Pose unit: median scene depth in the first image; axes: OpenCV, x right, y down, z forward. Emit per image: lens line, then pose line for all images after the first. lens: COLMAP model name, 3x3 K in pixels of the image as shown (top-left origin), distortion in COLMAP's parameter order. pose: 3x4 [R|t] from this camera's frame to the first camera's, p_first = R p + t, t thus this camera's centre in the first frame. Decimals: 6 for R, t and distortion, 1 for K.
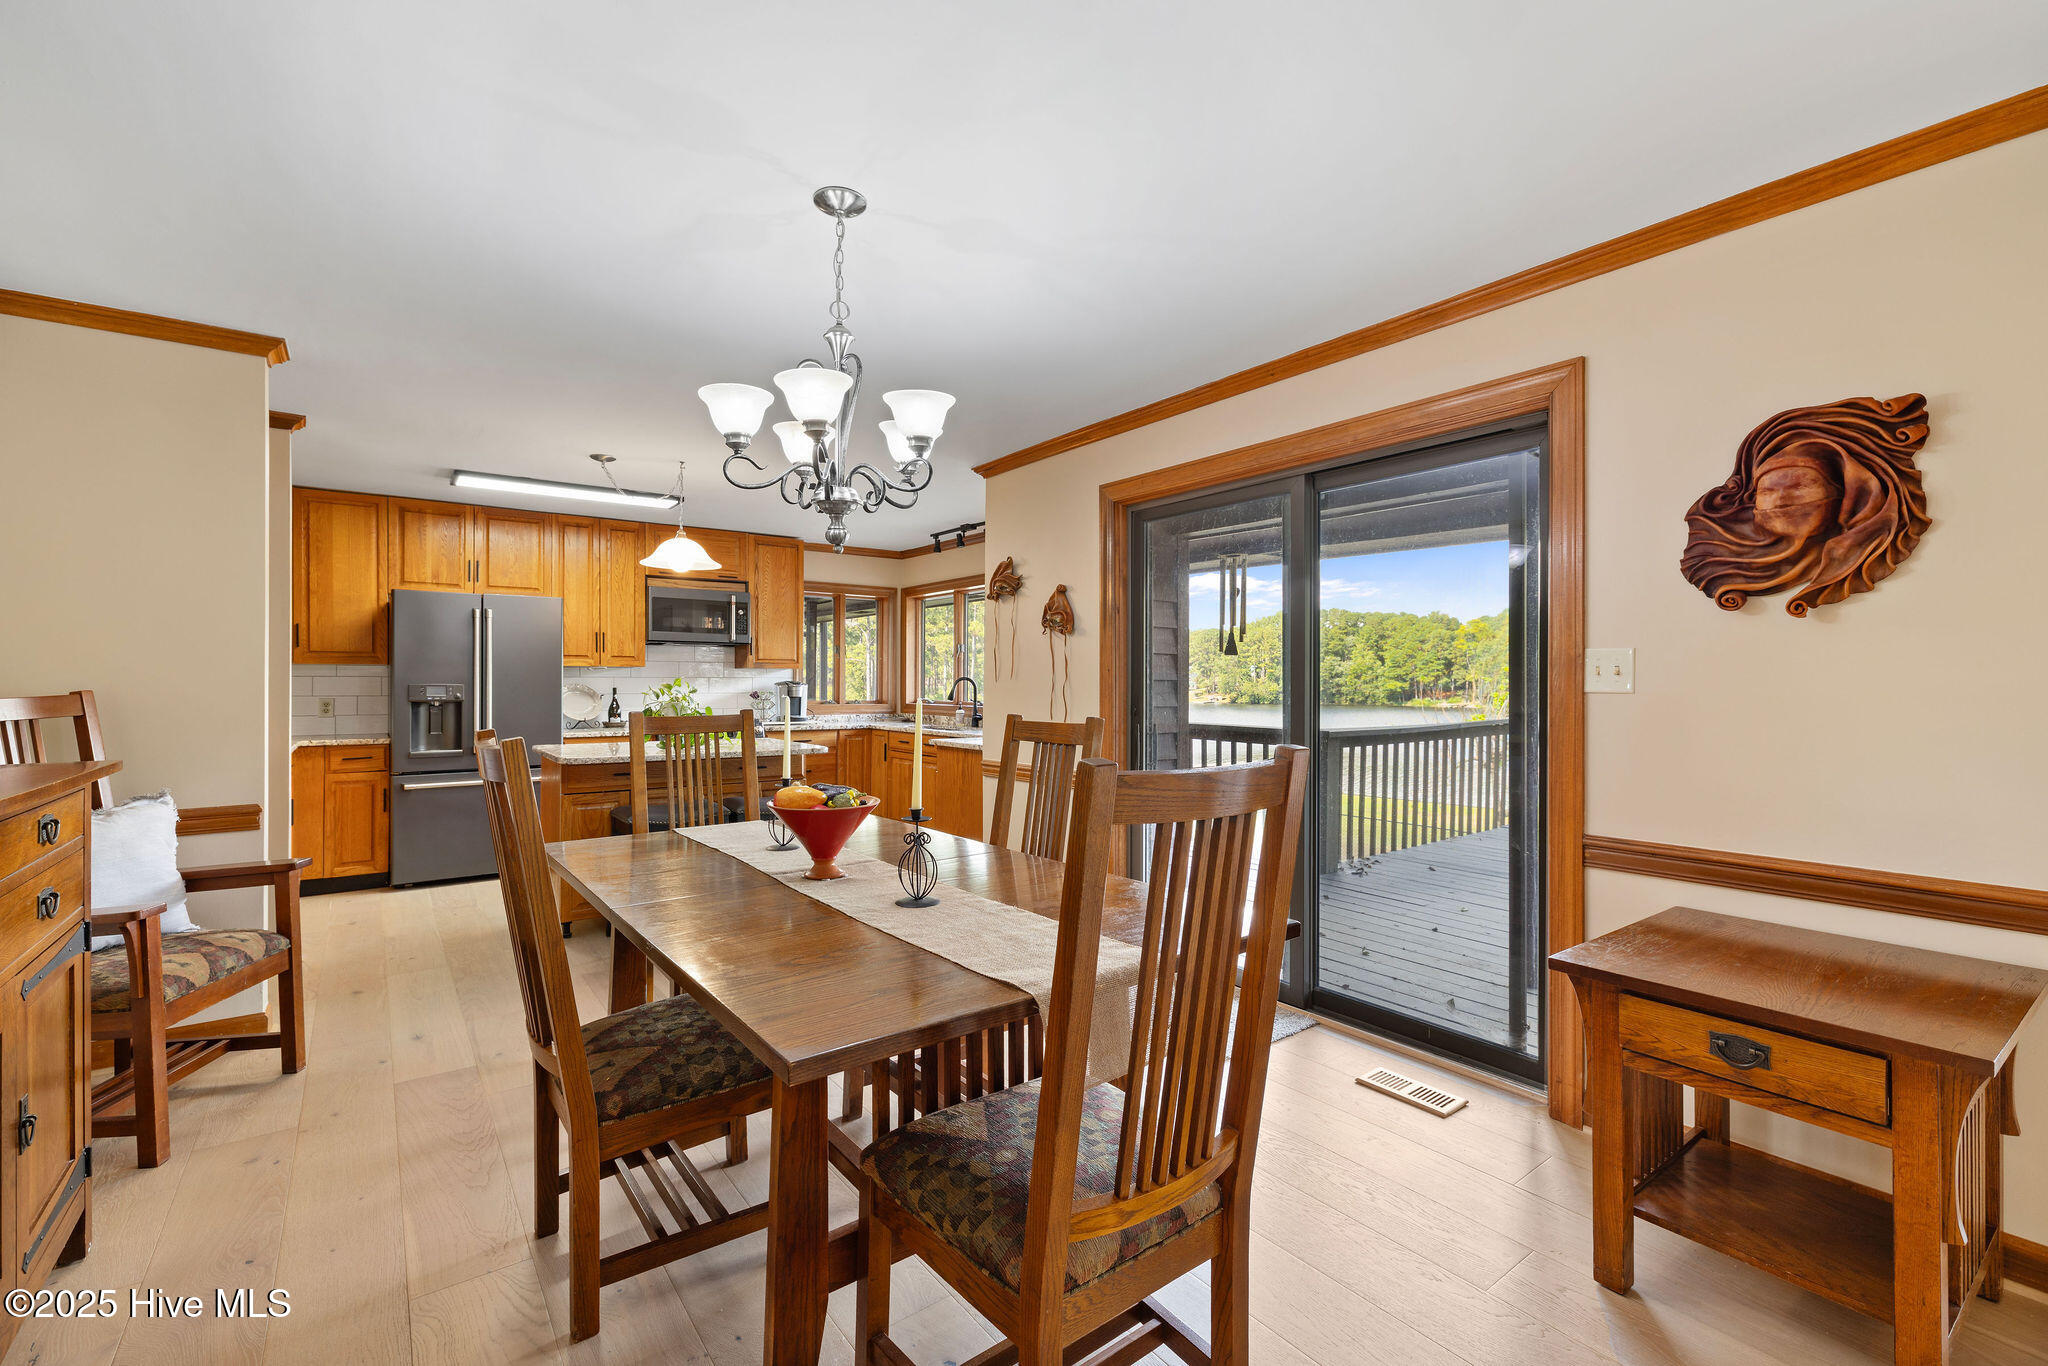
lens RADIAL K [[869.9, 0, 1037.2], [0, 869.9, 691.9], [0, 0, 1]] dist [-0.001280, -0.000078]
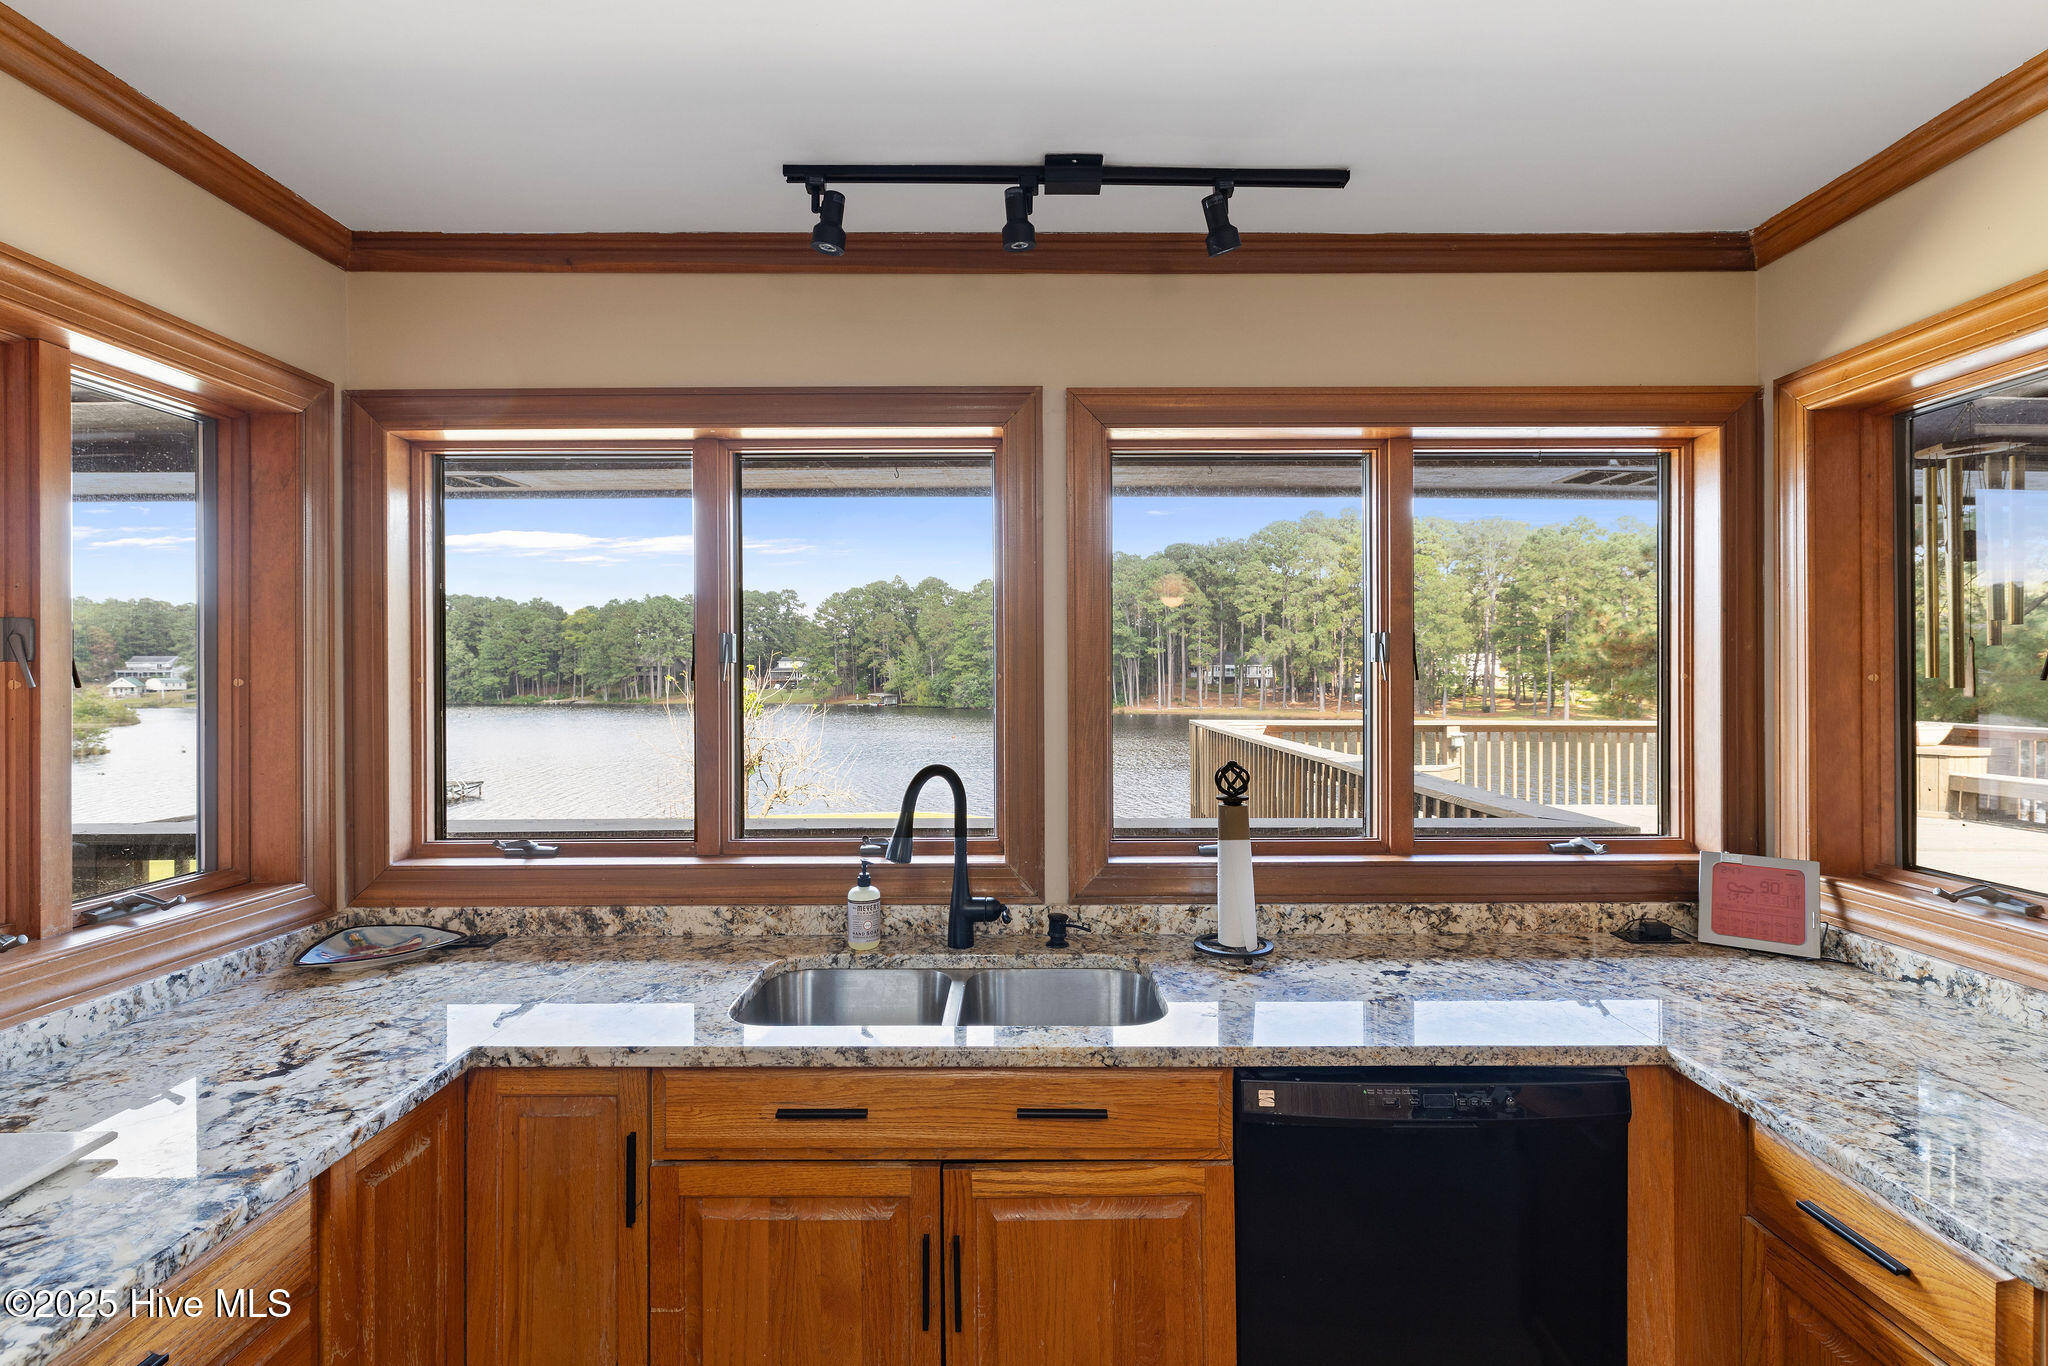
lens RADIAL K [[936.7, 0, 1024.0], [0, 936.7, 683.0], [0, 0, 1]] dist [0.000432, -0.000006]
pose [[0.613720, -0.009330, 0.789469, -0.290976], [0.012500, 0.999920, 0.002100, -0.041511], [-0.789425, 0.008579, 0.613787, 0.810081]]
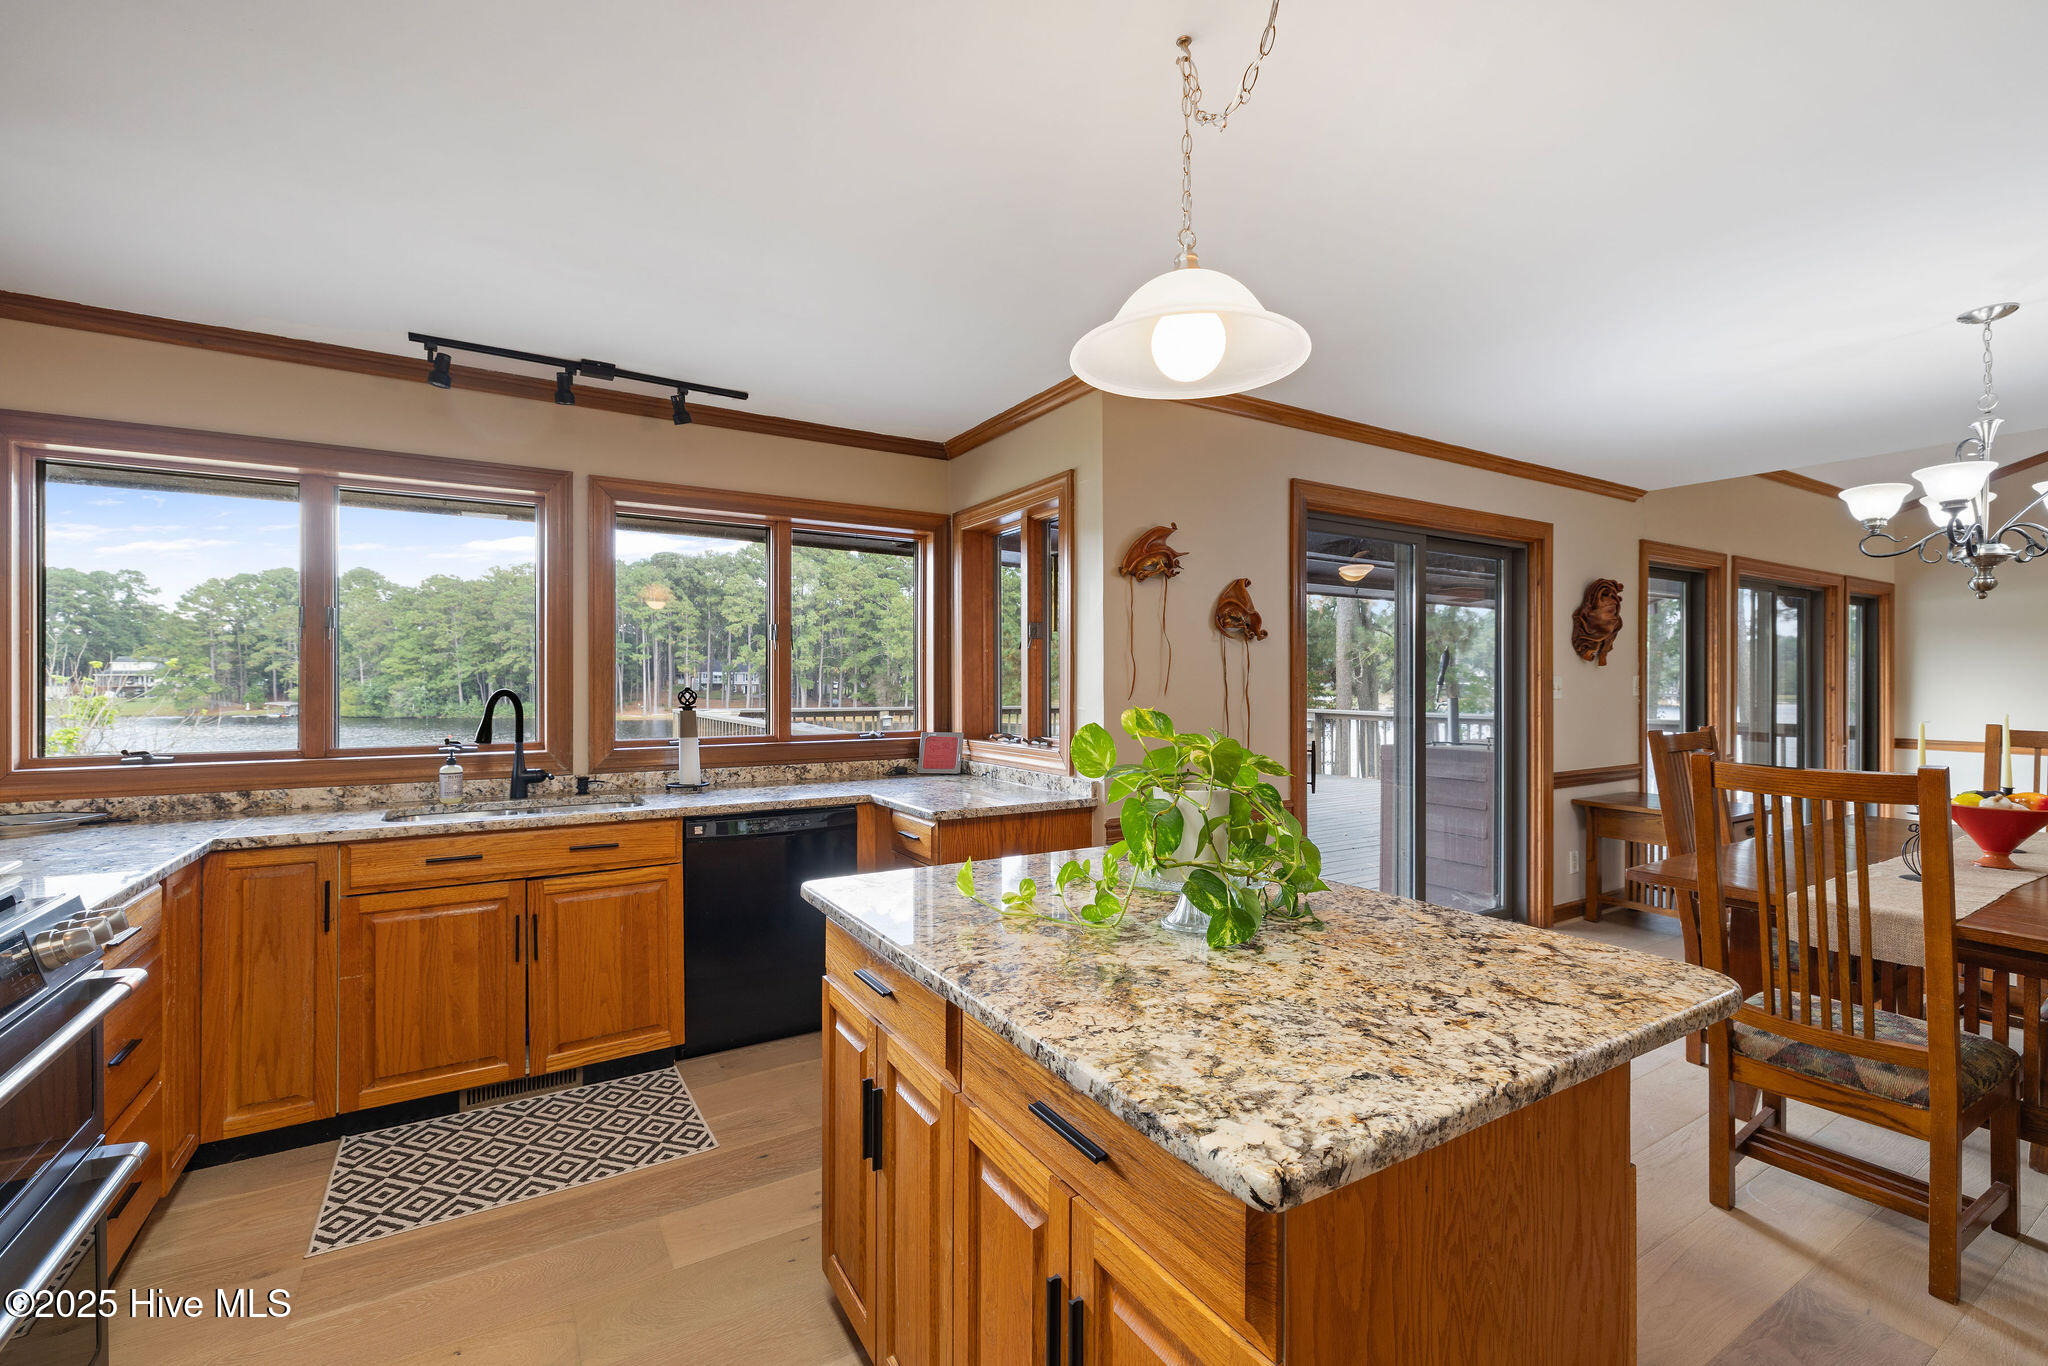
lens RADIAL K [[868.4, 0, 1018.9], [0, 868.4, 678.2], [0, 0, 1]] dist [0.000446, 0.000596]
pose [[0.110219, 0.003260, 0.993902, -0.498176], [0.010365, 0.999936, -0.004429, -0.017818], [-0.993853, 0.010790, 0.110178, 0.693295]]
